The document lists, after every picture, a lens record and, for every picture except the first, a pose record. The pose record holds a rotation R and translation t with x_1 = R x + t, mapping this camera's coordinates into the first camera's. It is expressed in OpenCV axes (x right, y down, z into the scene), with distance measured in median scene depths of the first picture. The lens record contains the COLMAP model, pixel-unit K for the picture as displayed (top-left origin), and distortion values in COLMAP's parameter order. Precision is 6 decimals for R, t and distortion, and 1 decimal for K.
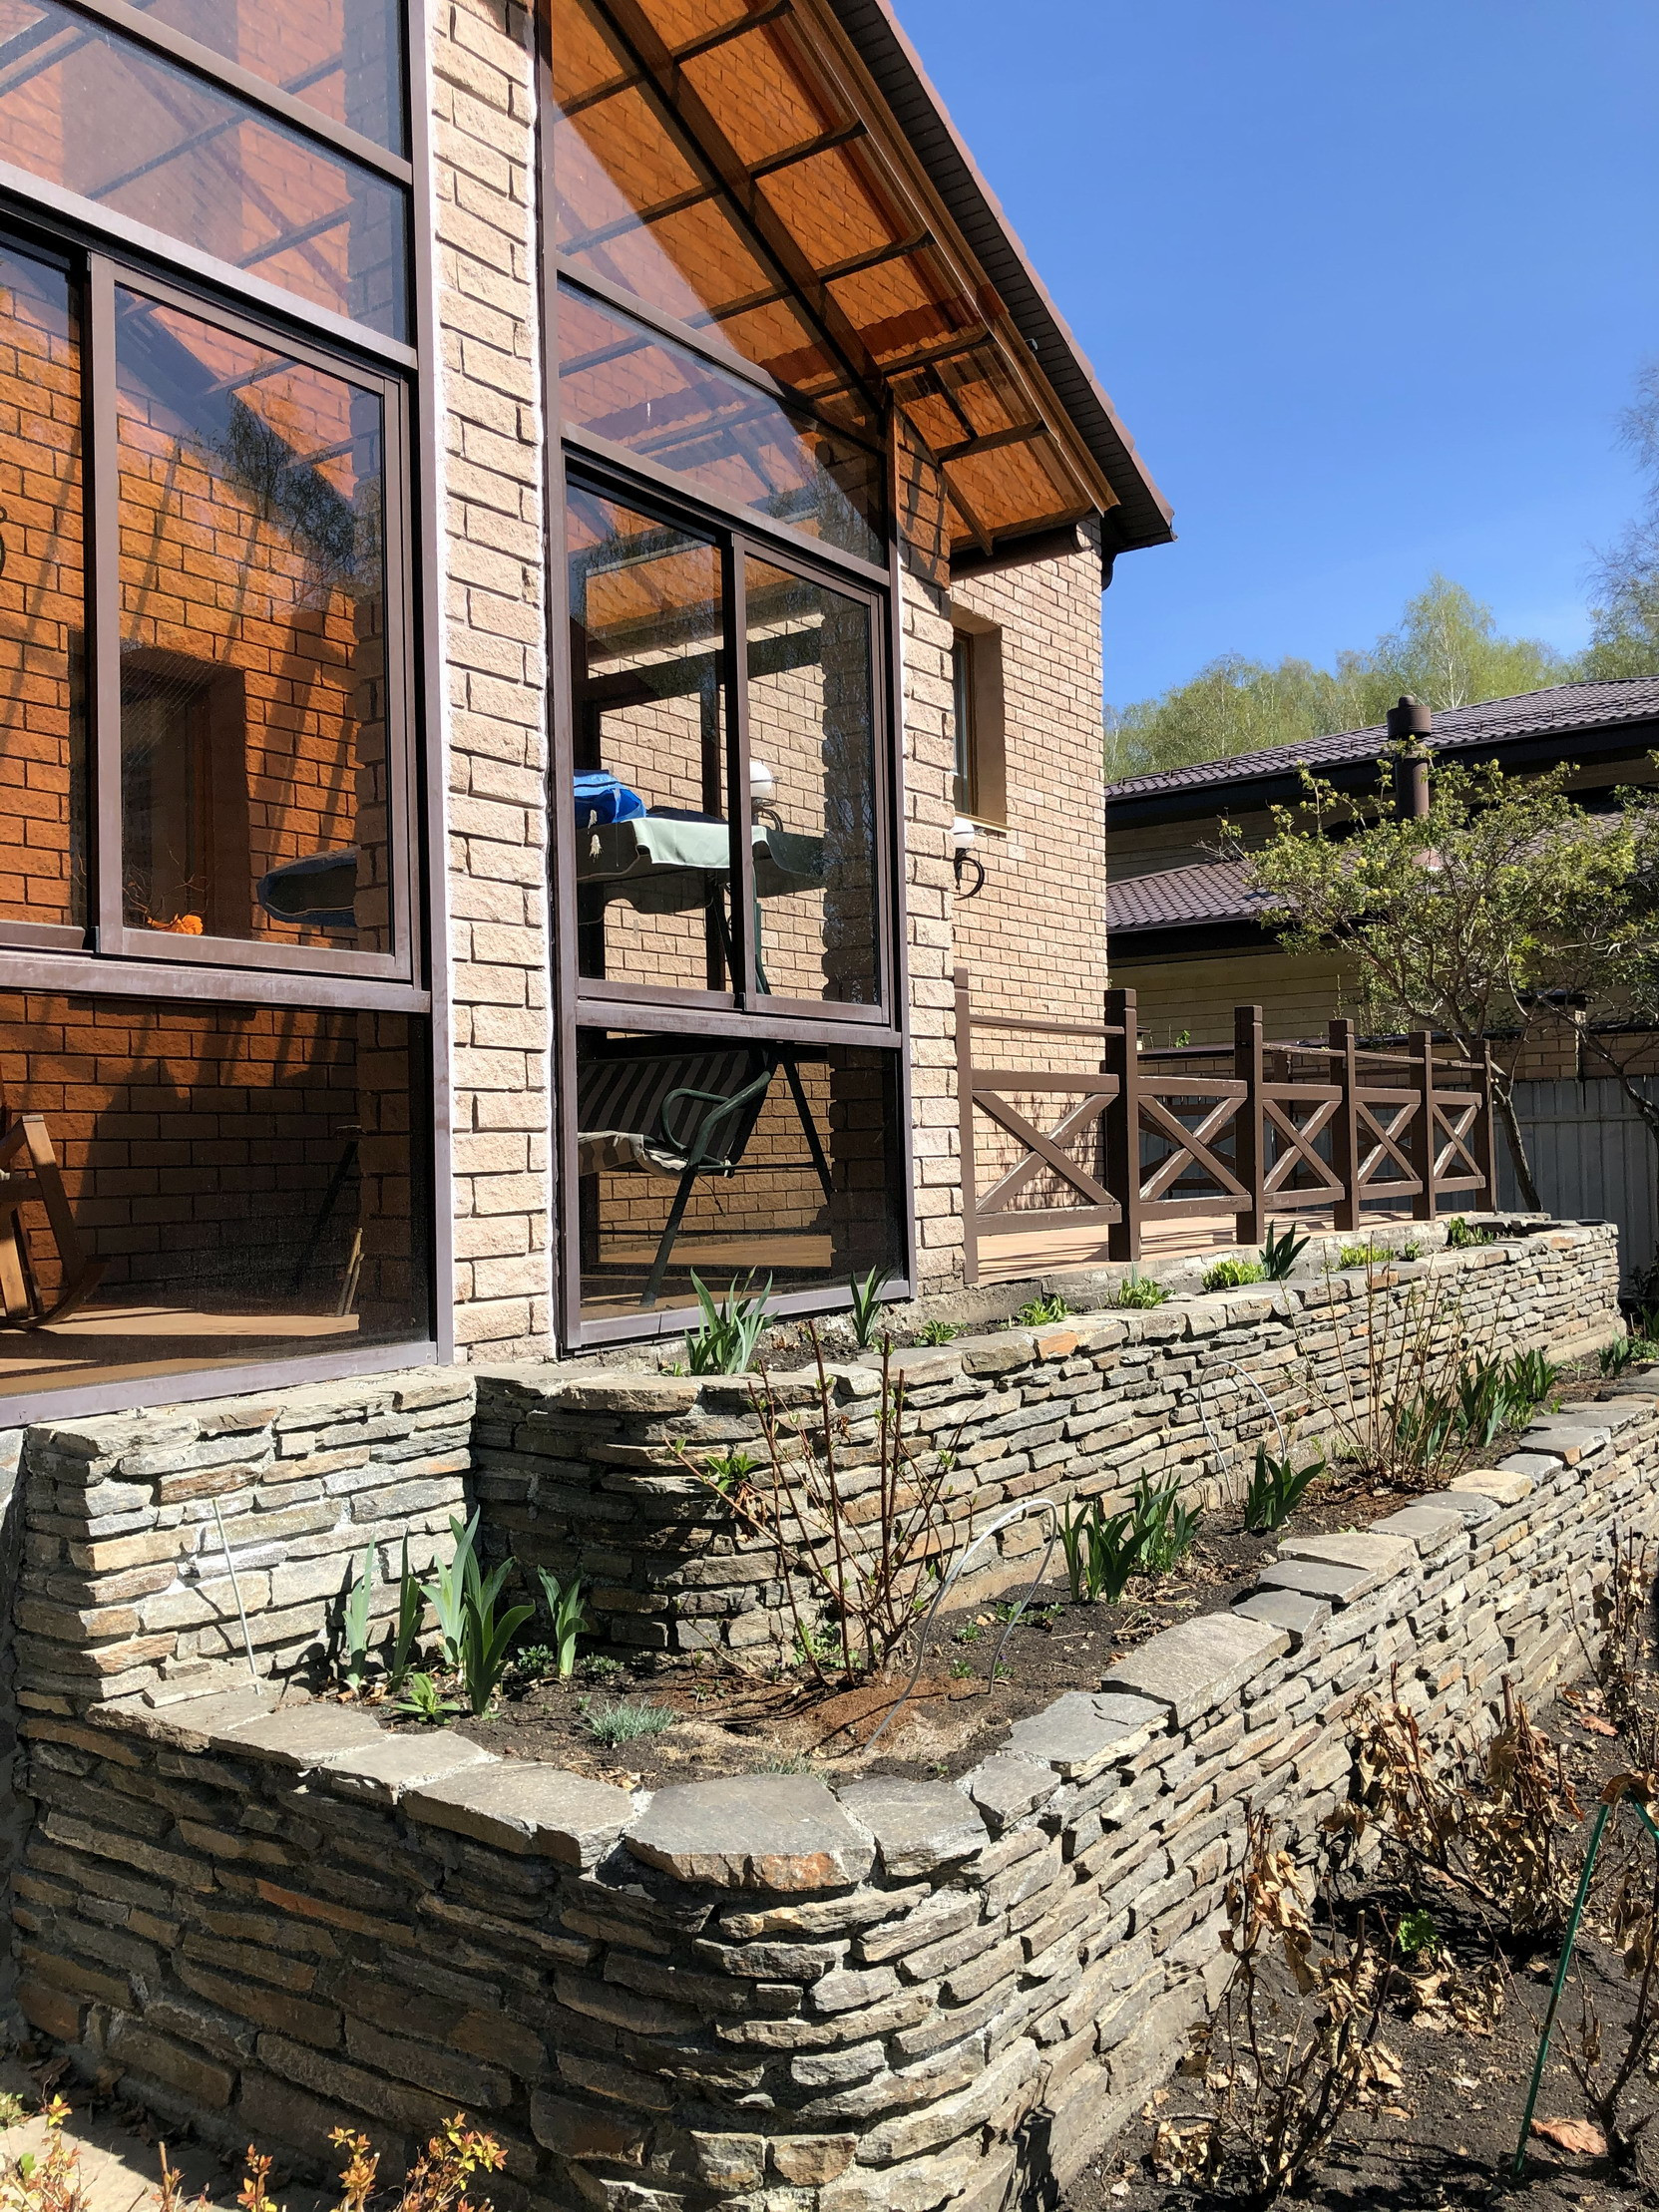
lens RADIAL K [[1814.7, 0, 826.0], [0, 1814.7, 1104.5], [0, 0, 1]] dist [0.047044, -0.010634]
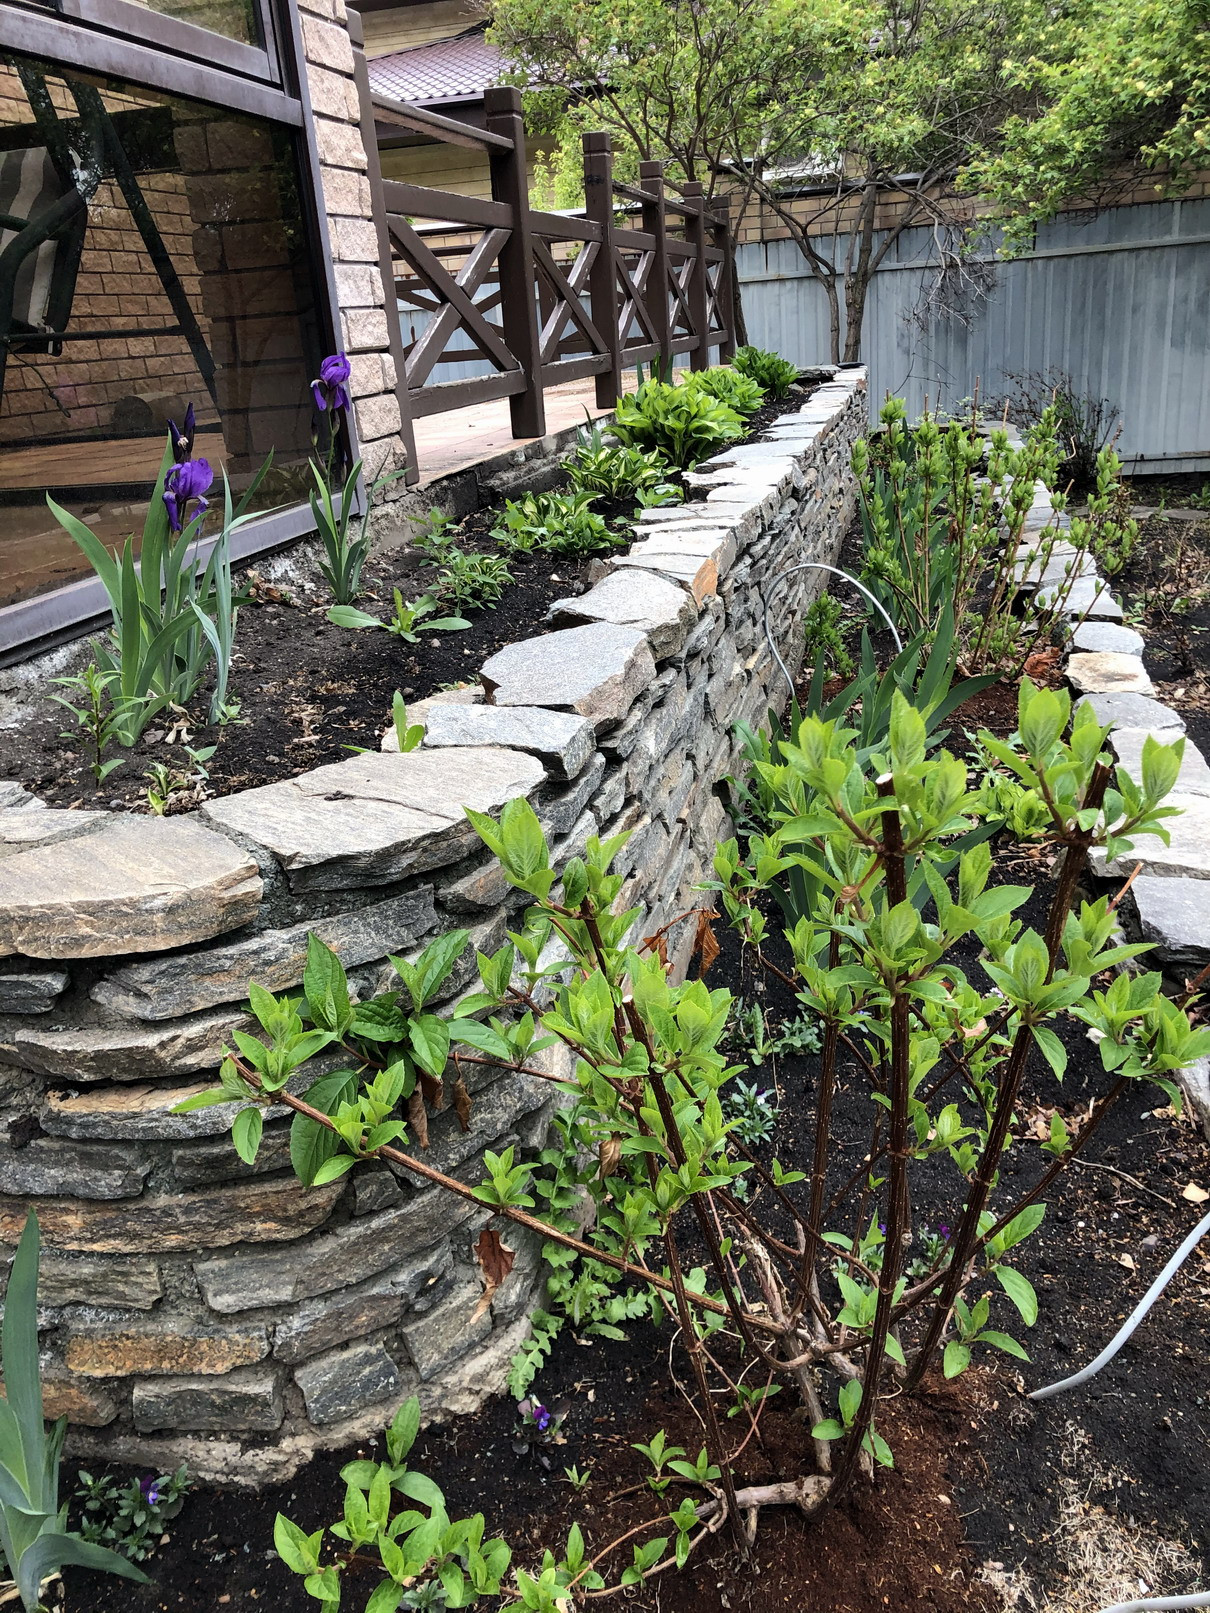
lens RADIAL K [[1323.1, 0, 608.5], [0, 1323.1, 801.8], [0, 0, 1]] dist [0.047044, -0.010634]
pose [[0.926512, -0.178385, 0.331292, -0.056655], [0.051189, 0.932047, 0.358704, 0.026277], [-0.372767, -0.315385, 0.872684, 0.441024]]
